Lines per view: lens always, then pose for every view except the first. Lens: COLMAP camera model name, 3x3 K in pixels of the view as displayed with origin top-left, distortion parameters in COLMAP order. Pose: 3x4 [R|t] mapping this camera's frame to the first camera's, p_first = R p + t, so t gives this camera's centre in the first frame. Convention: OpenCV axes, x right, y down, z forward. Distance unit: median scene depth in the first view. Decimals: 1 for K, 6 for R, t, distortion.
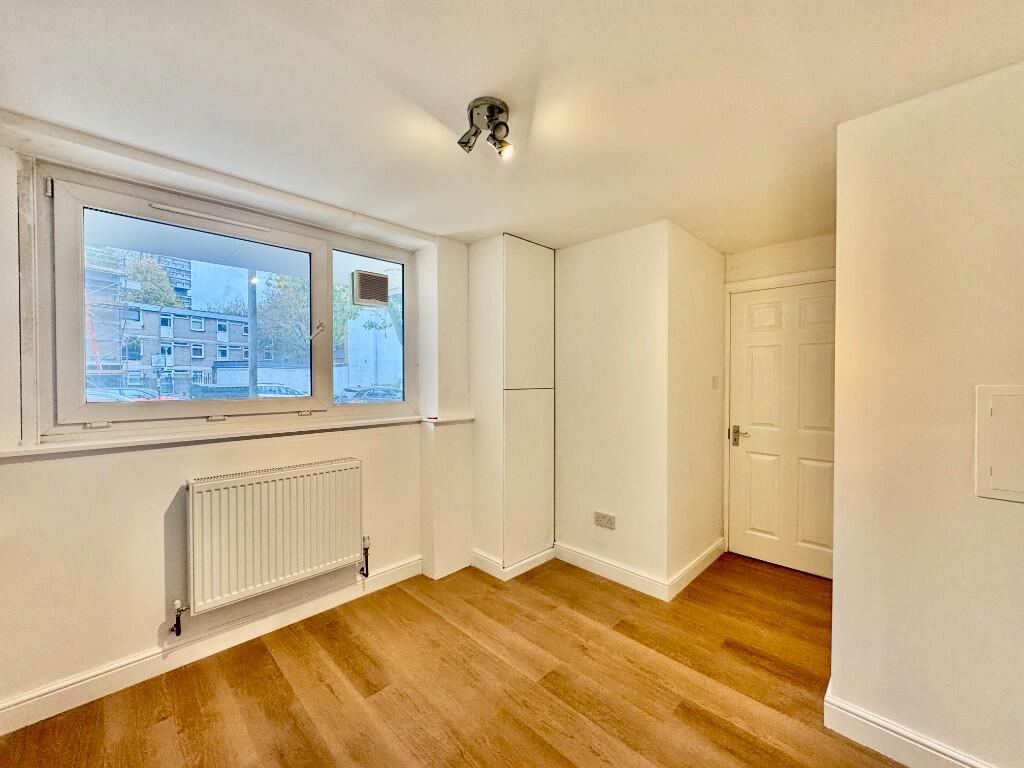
lens RADIAL K [[408.1, 0, 510.8], [0, 408.1, 384.0], [0, 0, 1]] dist [-0.002635, 0.000184]
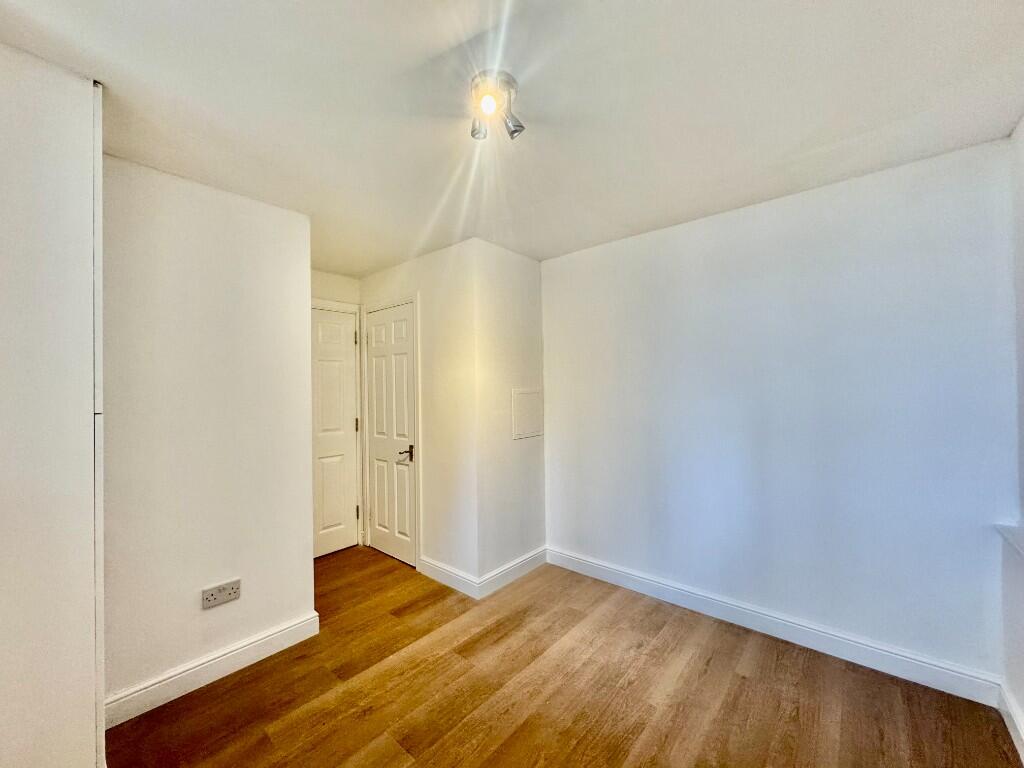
lens RADIAL K [[408.1, 0, 510.8], [0, 408.1, 384.0], [0, 0, 1]] dist [-0.002635, 0.000184]
pose [[-0.073751, 0.011608, 0.997209, -0.628662], [0.027995, 0.999562, -0.009565, -0.003343], [-0.996884, 0.027211, -0.074044, 0.693061]]
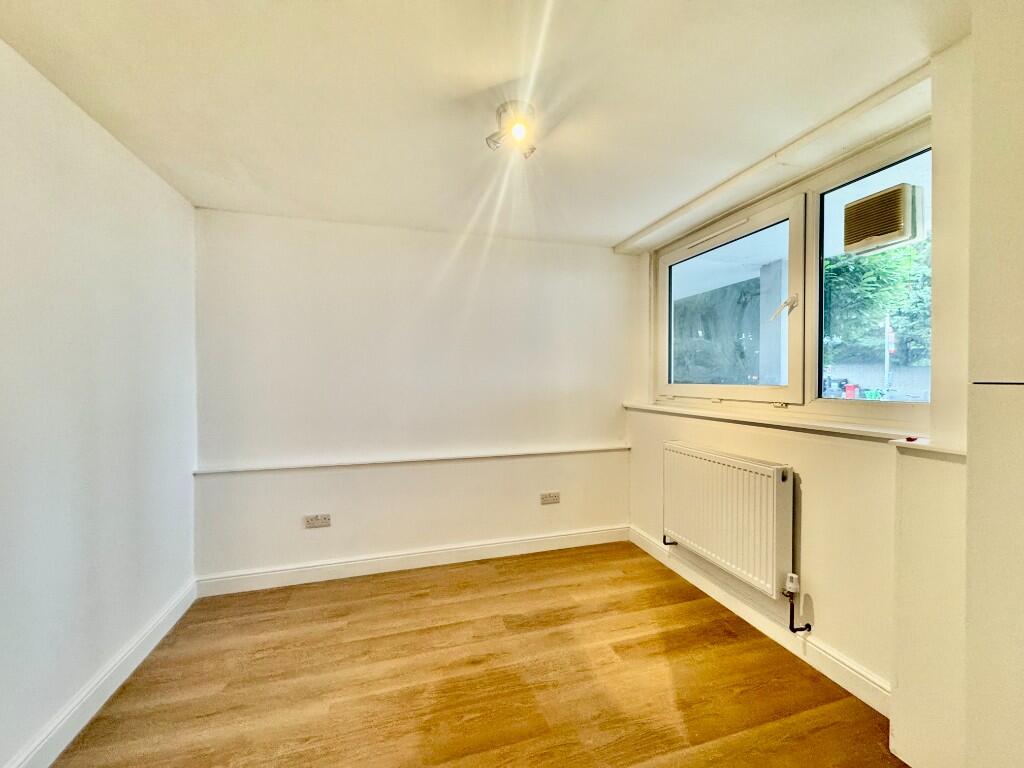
lens RADIAL K [[408.1, 0, 510.8], [0, 408.1, 384.0], [0, 0, 1]] dist [-0.002635, 0.000184]
pose [[-0.480980, 0.016702, -0.876572, 0.595766], [-0.008241, 0.999688, 0.023570, 0.011433], [0.876693, 0.018560, -0.480692, 1.001112]]
